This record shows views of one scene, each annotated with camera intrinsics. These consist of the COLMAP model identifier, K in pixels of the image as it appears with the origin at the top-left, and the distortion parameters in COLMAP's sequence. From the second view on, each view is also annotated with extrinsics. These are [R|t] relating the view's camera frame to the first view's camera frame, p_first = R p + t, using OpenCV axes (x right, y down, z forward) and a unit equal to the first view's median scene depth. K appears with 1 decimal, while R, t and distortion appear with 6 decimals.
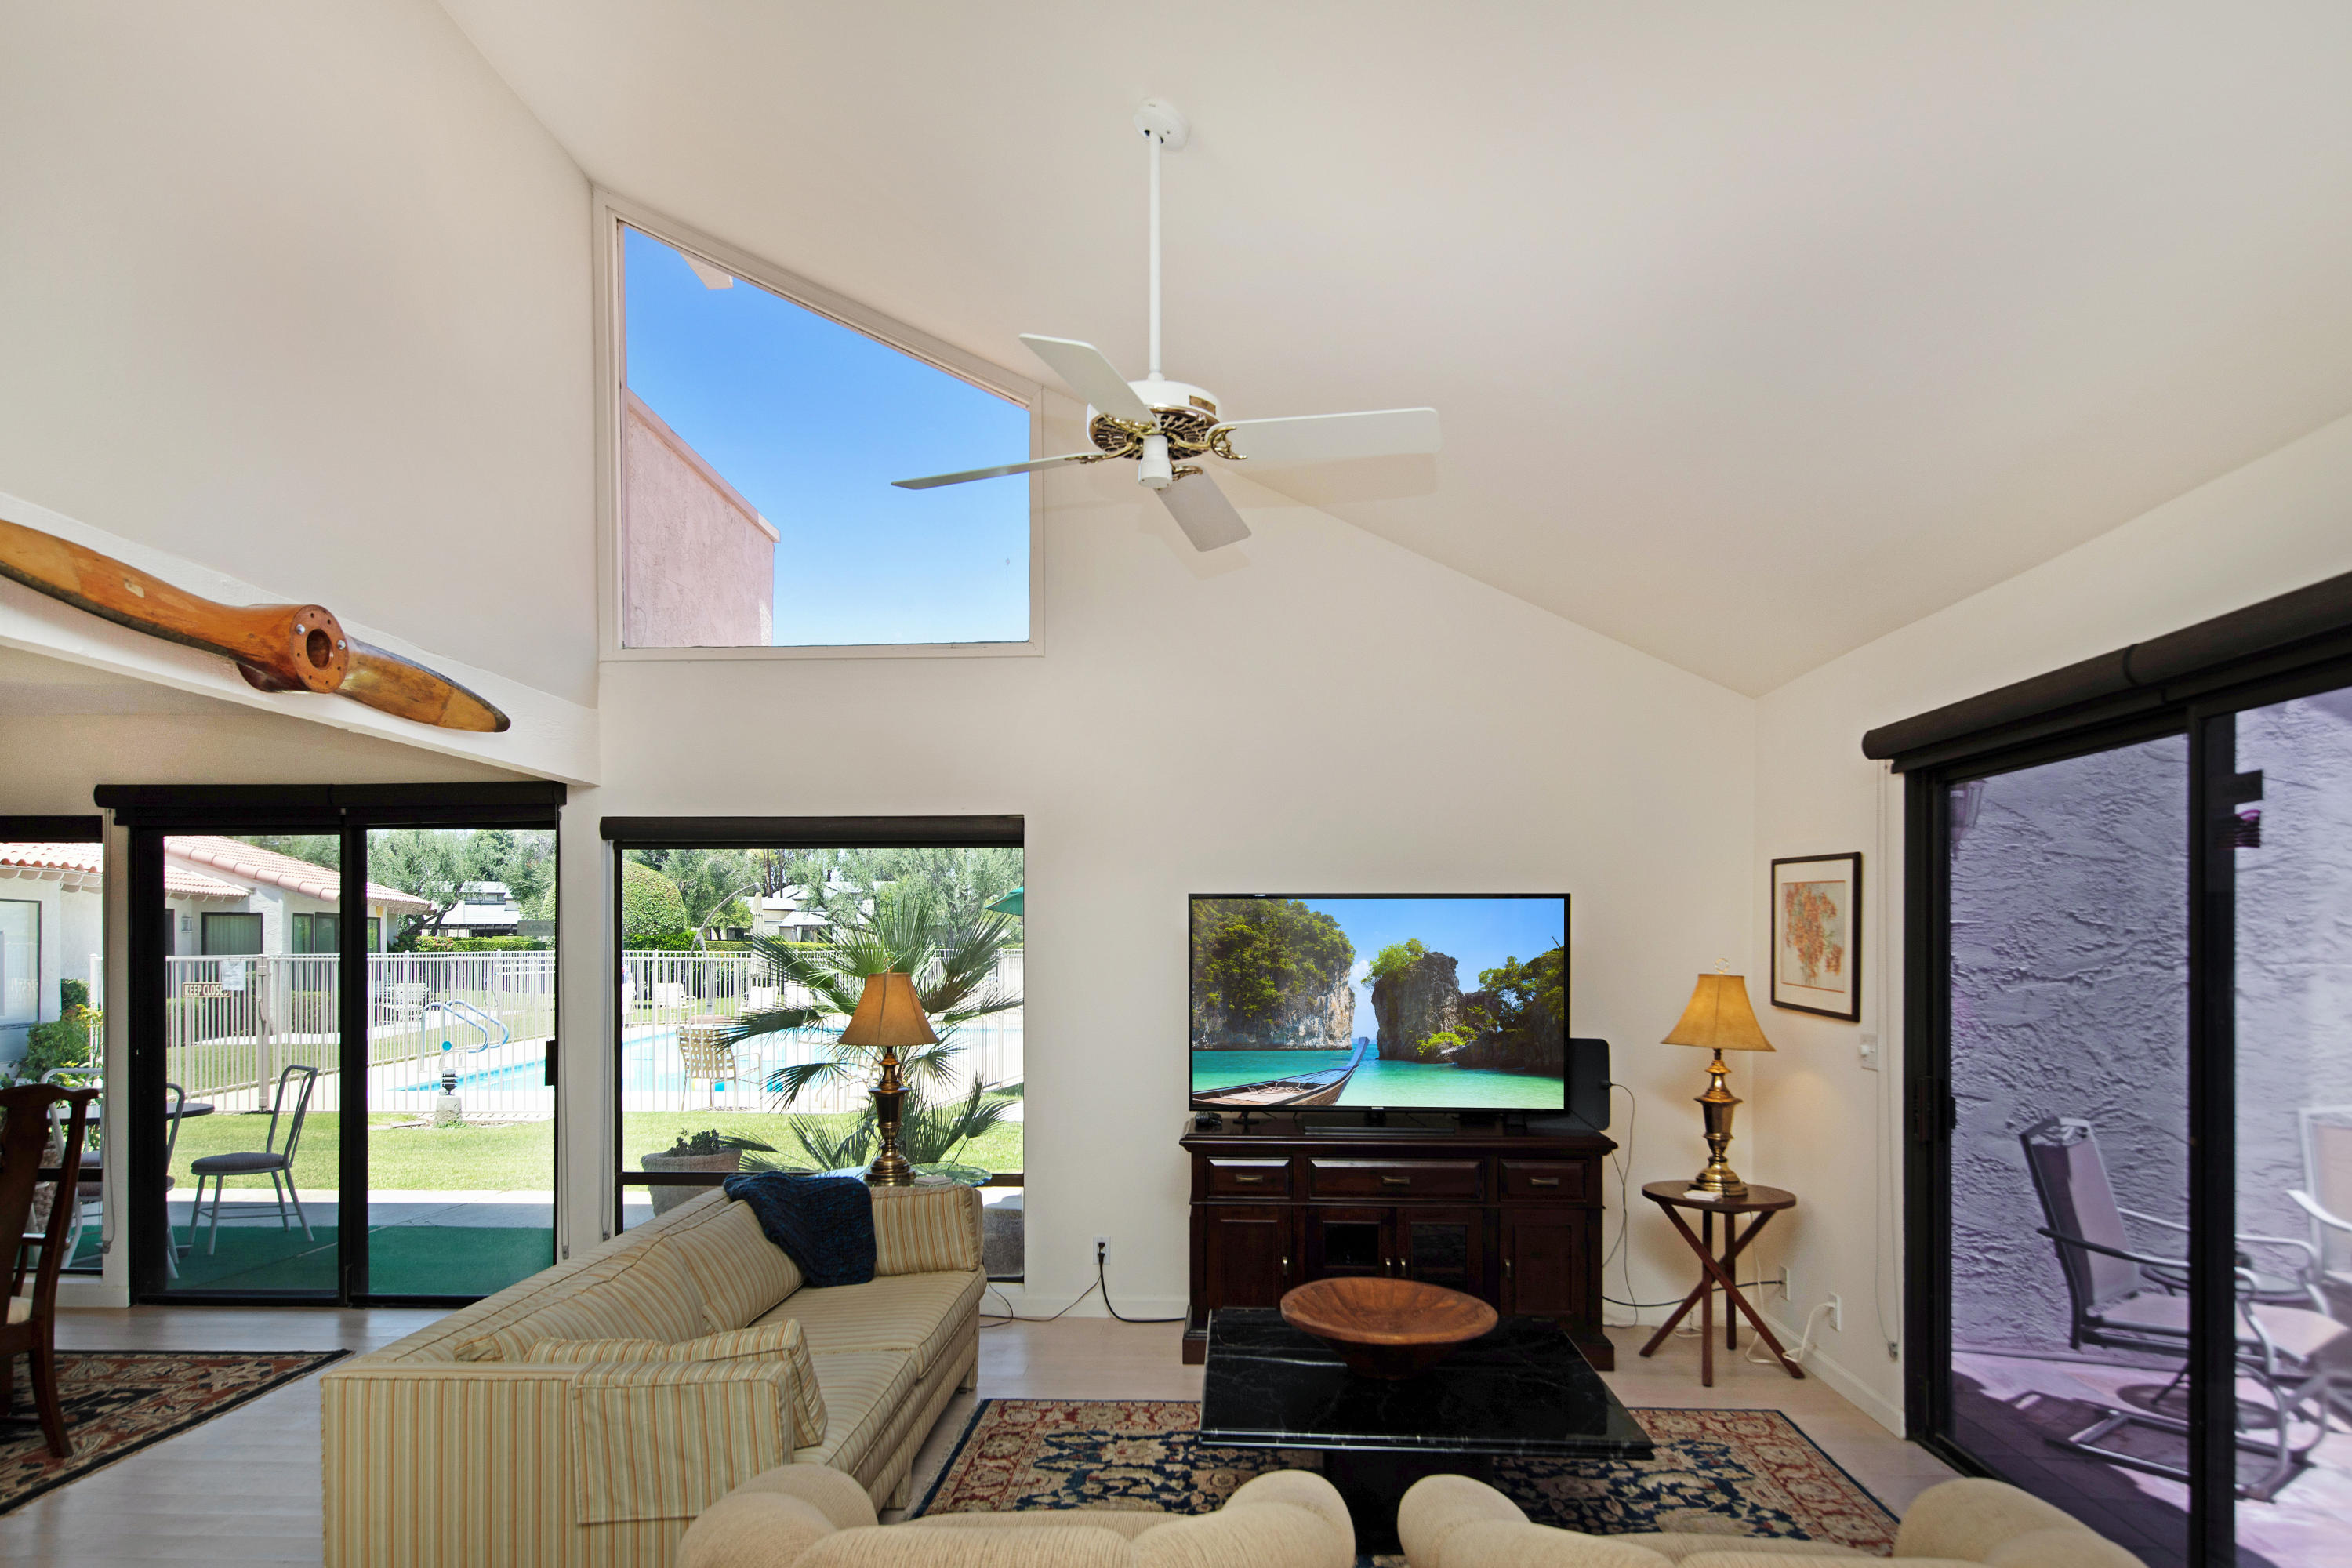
lens RADIAL K [[1415.7, 0, 1184.7], [0, 1415.7, 936.1], [0, 0, 1]] dist [0.026258, -0.000936]
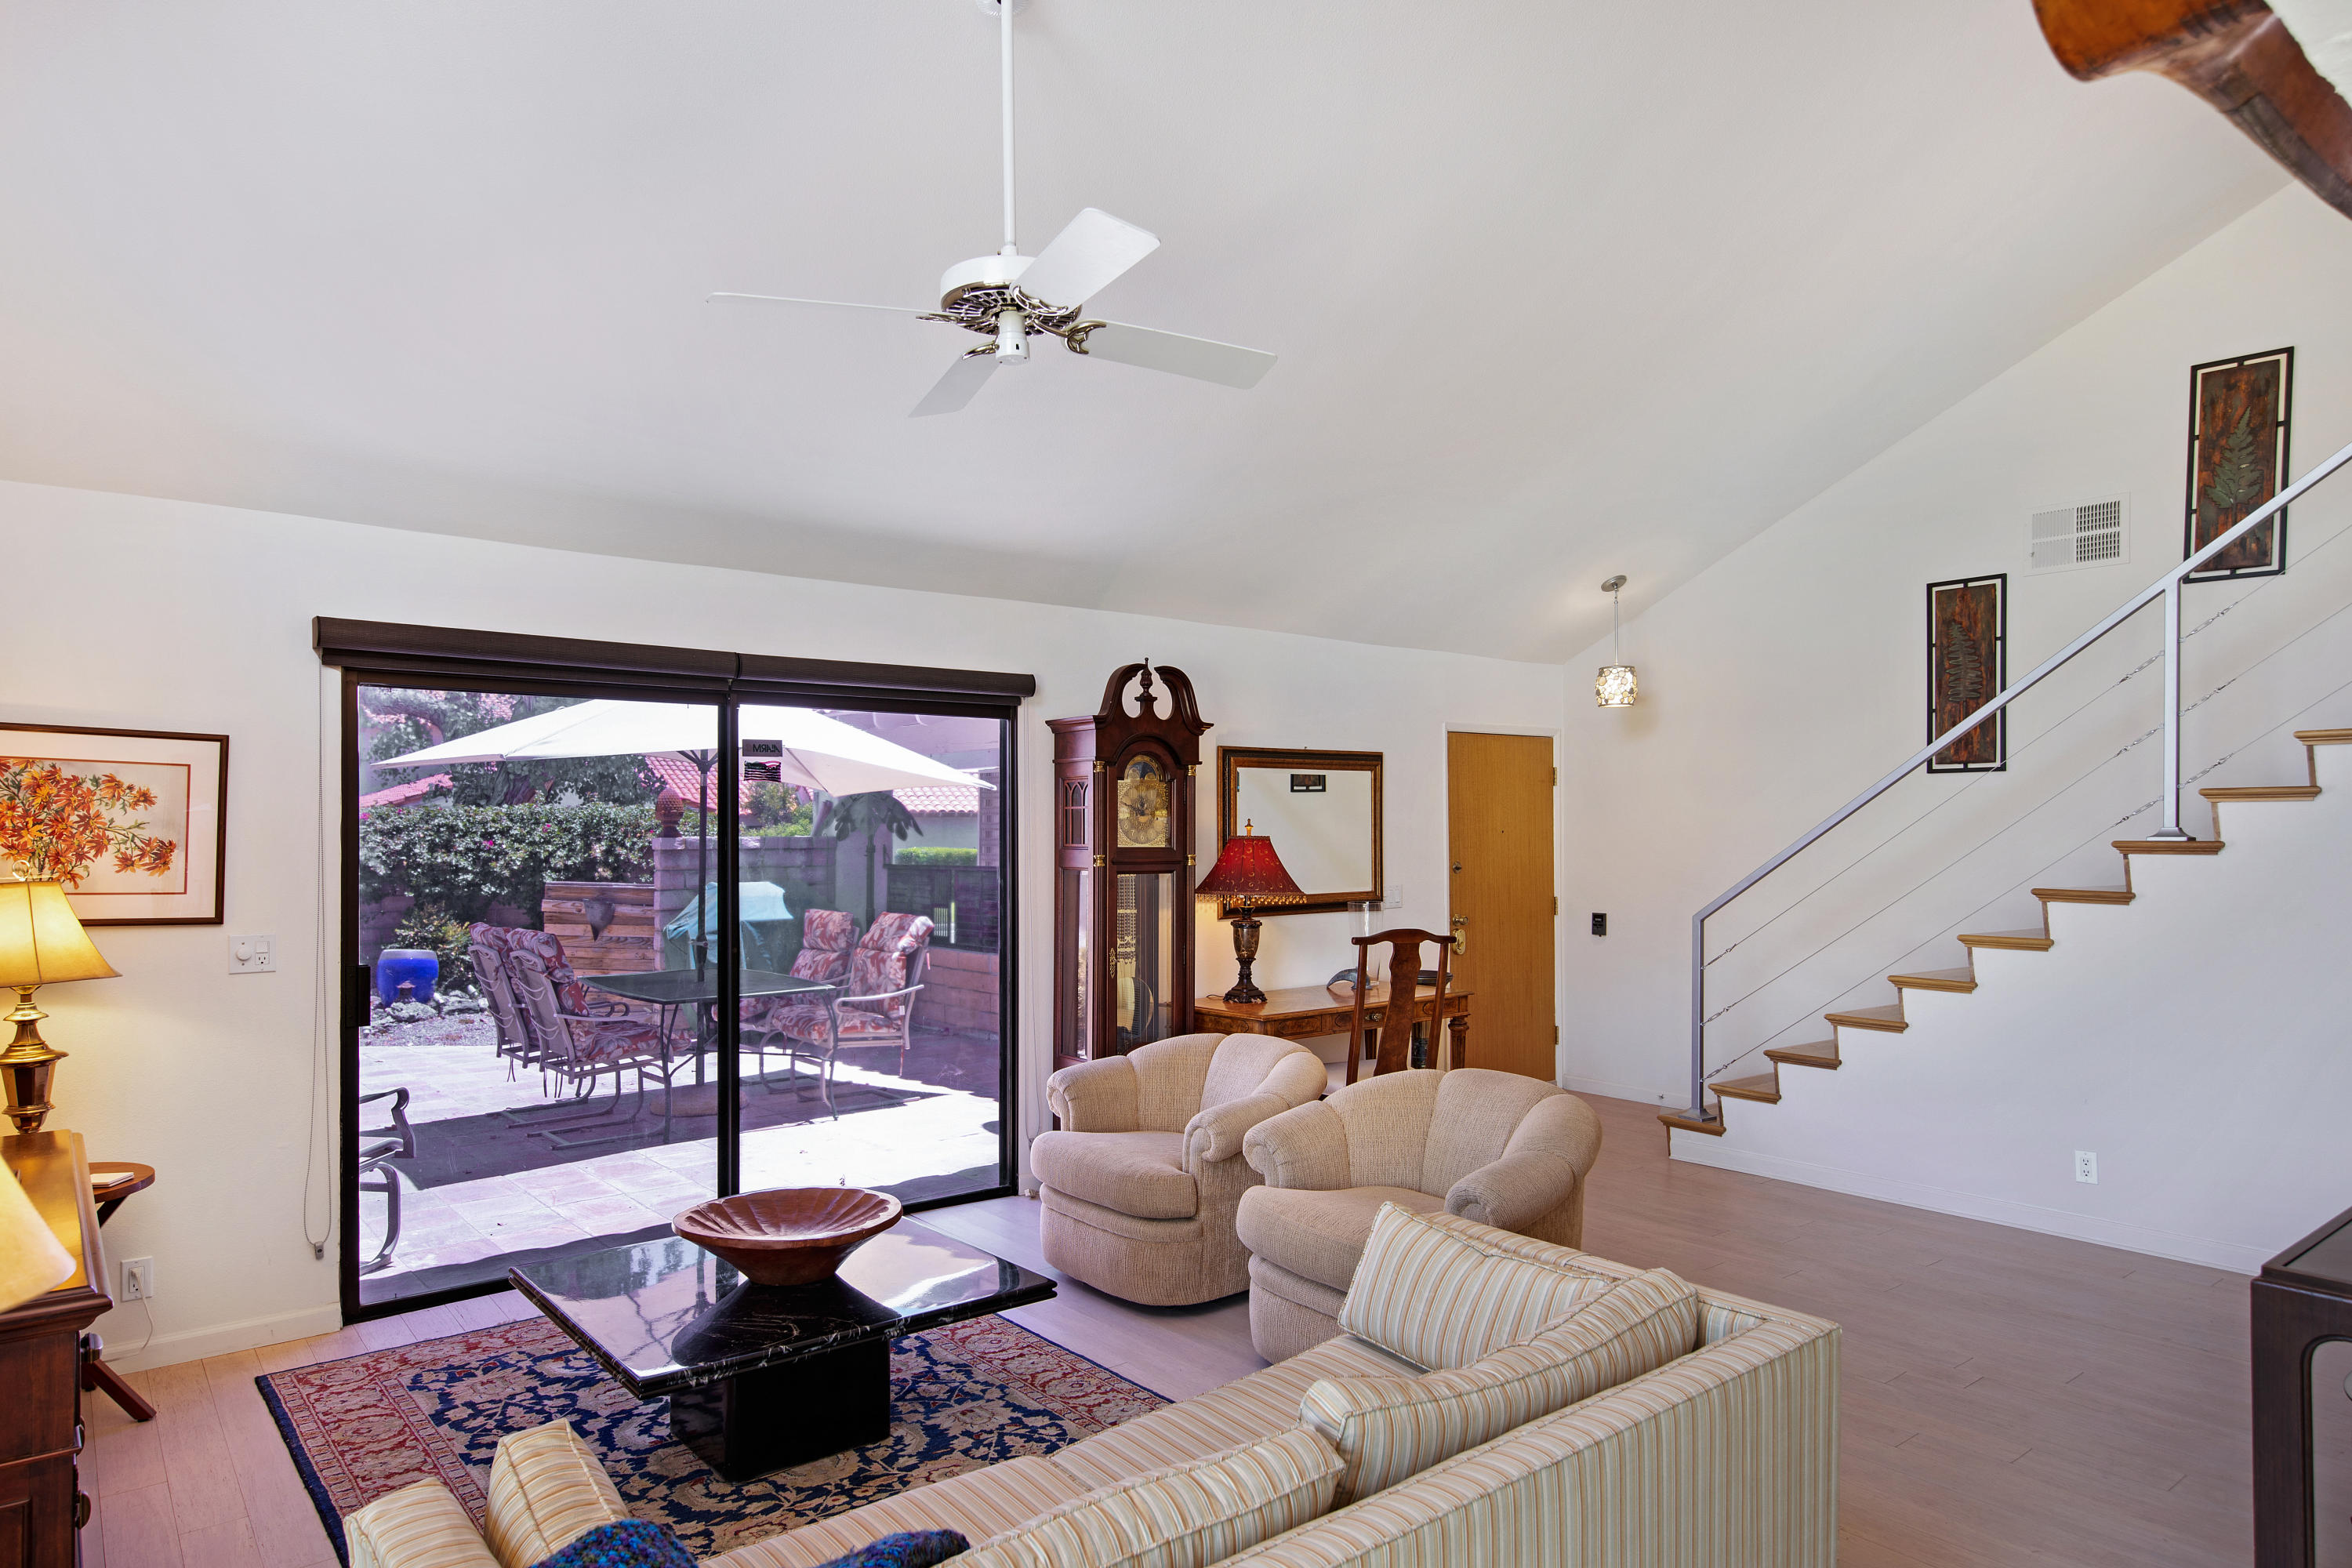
lens RADIAL K [[1420.5, 0, 1193.7], [0, 1420.5, 826.0], [0, 0, 1]] dist [0.030805, 0.001658]
pose [[-0.680435, 0.003367, 0.732801, -0.488805], [-0.000838, 0.999985, -0.005372, 0.002112], [-0.732808, -0.004269, -0.680422, 0.942667]]
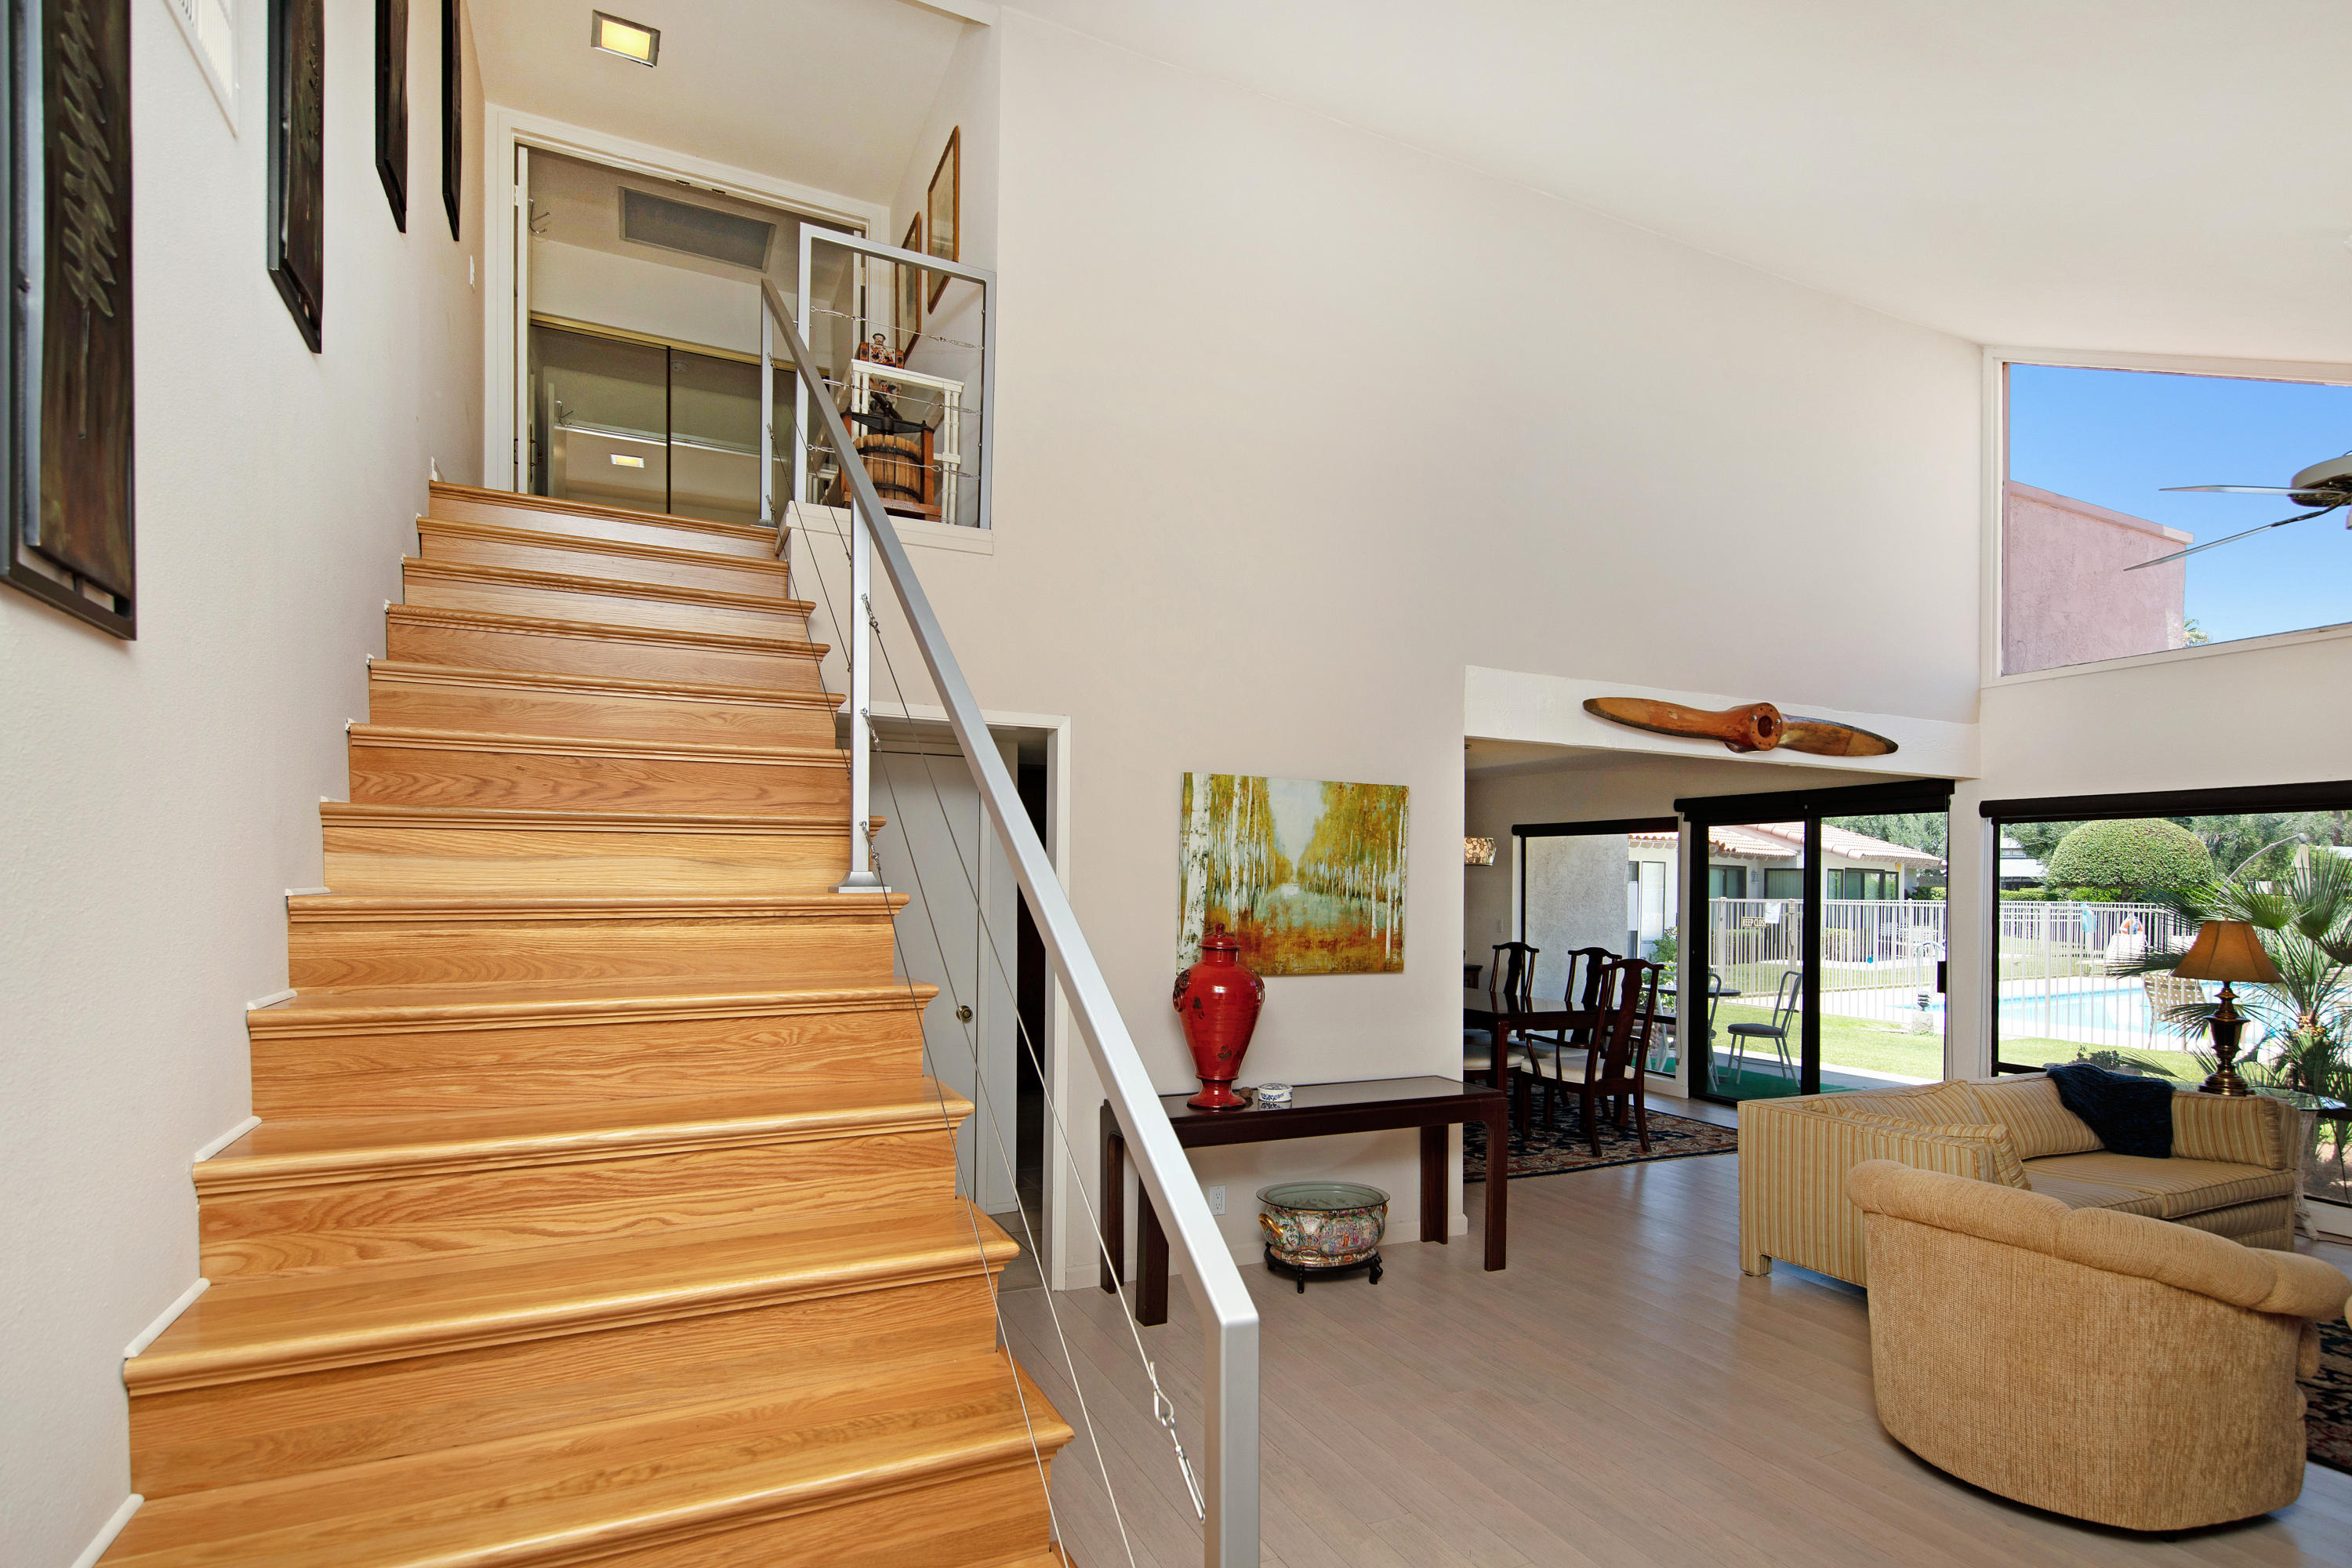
lens RADIAL K [[1162.2, 0, 1153.5], [0, 1162.2, 881.7], [0, 0, 1]] dist [0.002665, -0.000506]
pose [[0.460605, 0.004419, -0.887594, 0.224264], [-0.007740, 0.999970, 0.000961, -0.001073], [0.887571, 0.006427, 0.460625, -0.232608]]
